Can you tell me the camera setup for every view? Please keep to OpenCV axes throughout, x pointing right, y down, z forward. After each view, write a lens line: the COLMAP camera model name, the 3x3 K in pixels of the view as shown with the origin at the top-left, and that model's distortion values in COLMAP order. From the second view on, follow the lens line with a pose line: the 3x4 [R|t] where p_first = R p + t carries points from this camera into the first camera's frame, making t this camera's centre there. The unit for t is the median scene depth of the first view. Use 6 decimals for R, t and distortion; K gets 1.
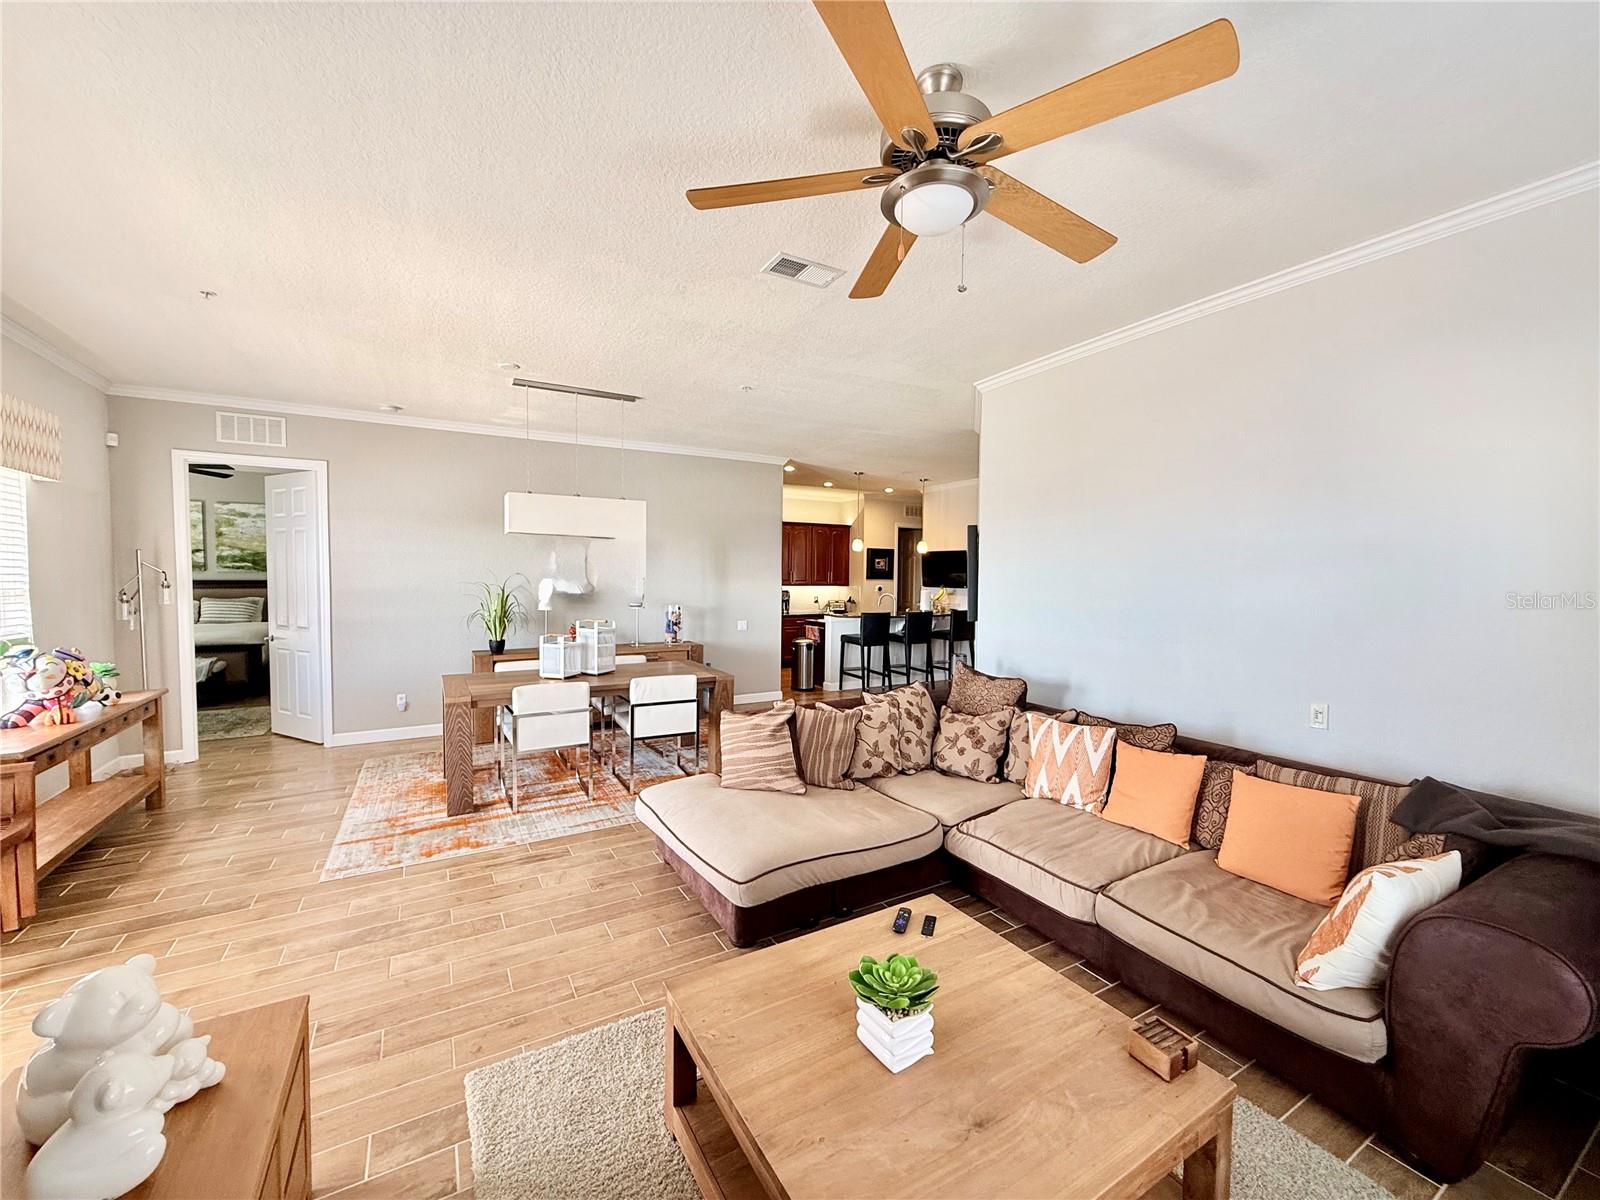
lens RADIAL K [[638.3, 0, 805.9], [0, 638.3, 596.1], [0, 0, 1]] dist [0.000279, 0.000415]
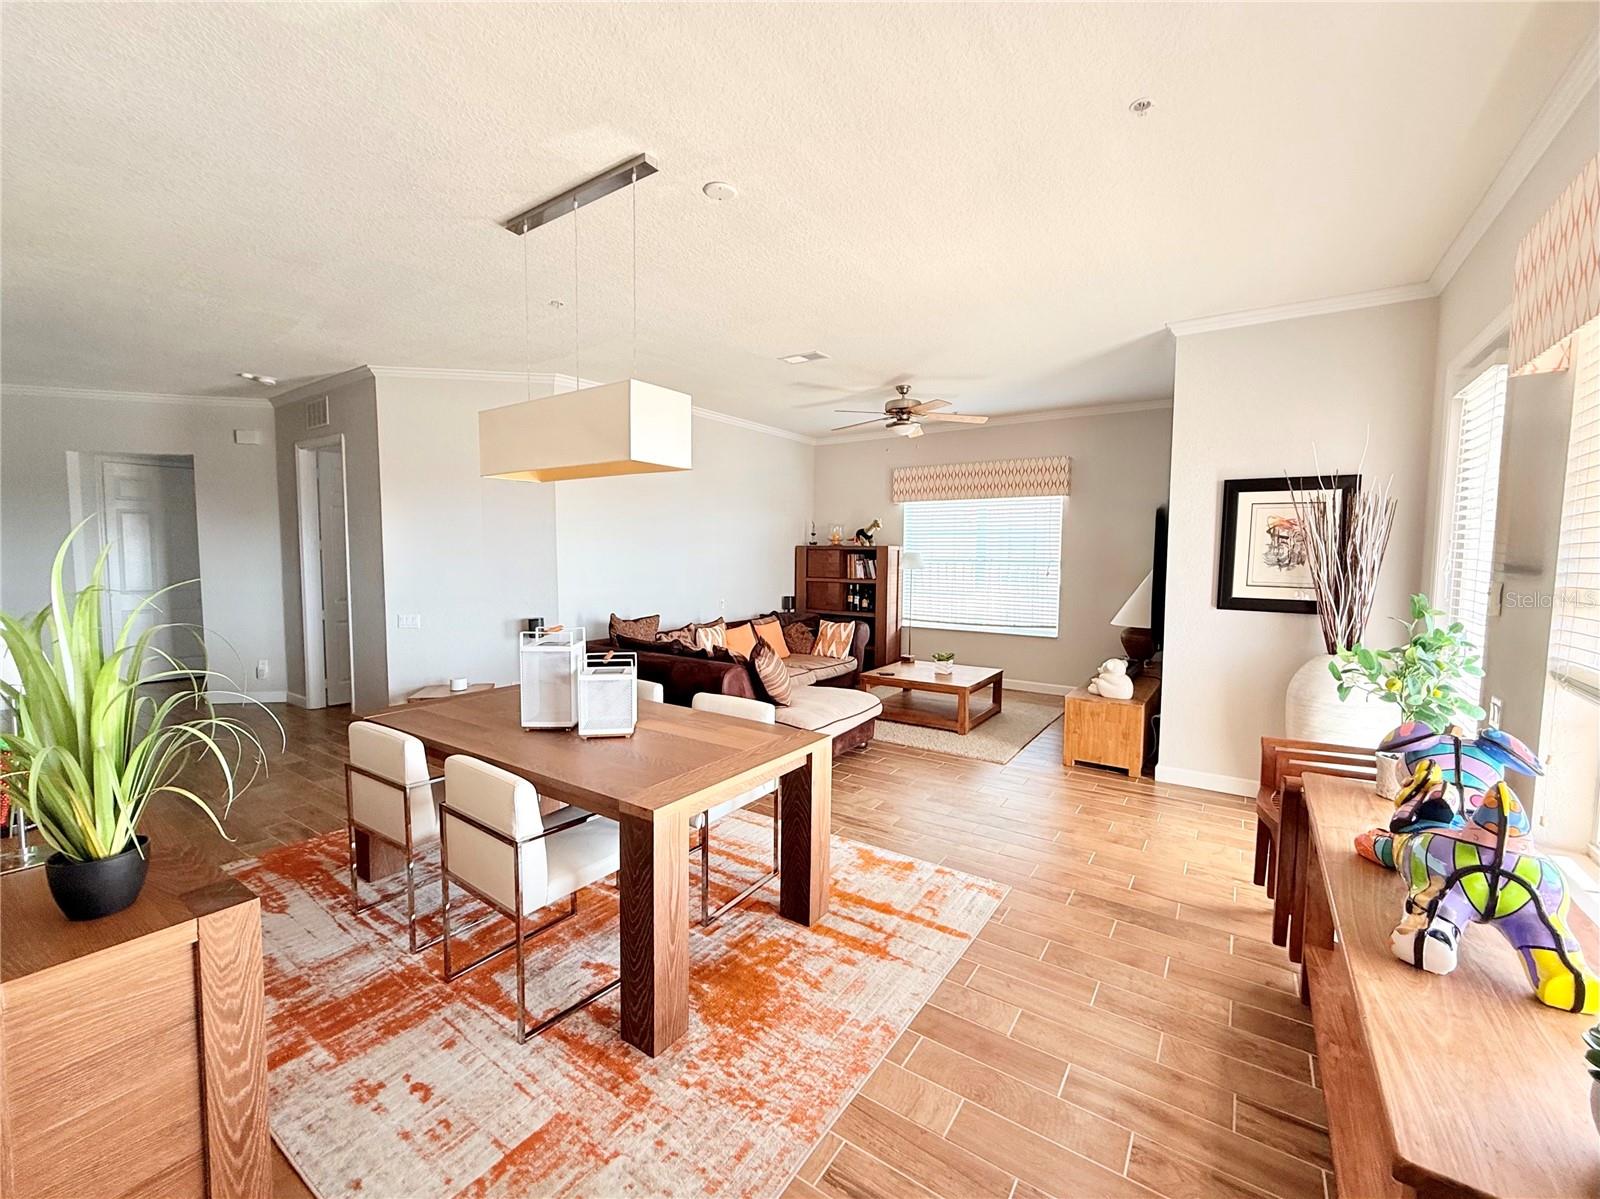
lens RADIAL K [[638.3, 0, 802.5], [0, 638.3, 599.2], [0, 0, 1]] dist [0.000279, 0.000415]
pose [[-0.419661, -0.070305, 0.904954, -1.245017], [0.024208, 0.995774, 0.088587, -0.043414], [-0.907358, 0.059083, -0.416185, 1.411842]]
